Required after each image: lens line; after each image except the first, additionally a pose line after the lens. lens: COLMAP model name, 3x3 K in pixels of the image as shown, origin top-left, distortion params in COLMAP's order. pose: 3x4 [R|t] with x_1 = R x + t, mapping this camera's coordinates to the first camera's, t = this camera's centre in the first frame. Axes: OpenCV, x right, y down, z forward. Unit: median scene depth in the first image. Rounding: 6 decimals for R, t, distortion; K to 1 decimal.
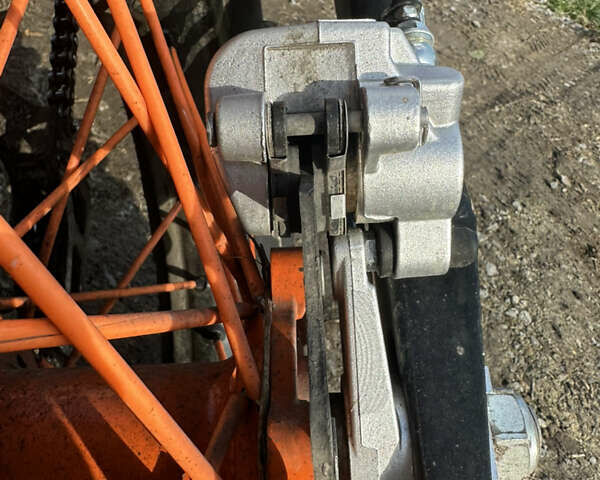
lens RADIAL K [[547.4, 0, 261.7], [0, 547.4, 240.0], [0, 0, 1]] dist [0.010683, 0.000651]
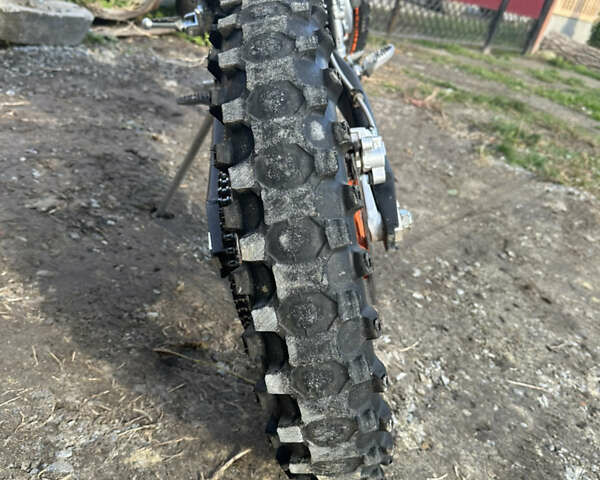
lens RADIAL K [[554.6, 0, 300.0], [0, 554.6, 240.0], [0, 0, 1]] dist [0.144324, -0.305205]
pose [[0.997235, -0.067772, 0.030499, -0.091032], [0.073909, 0.947432, -0.311303, 0.328856], [-0.007798, 0.312696, 0.949821, -0.550916]]
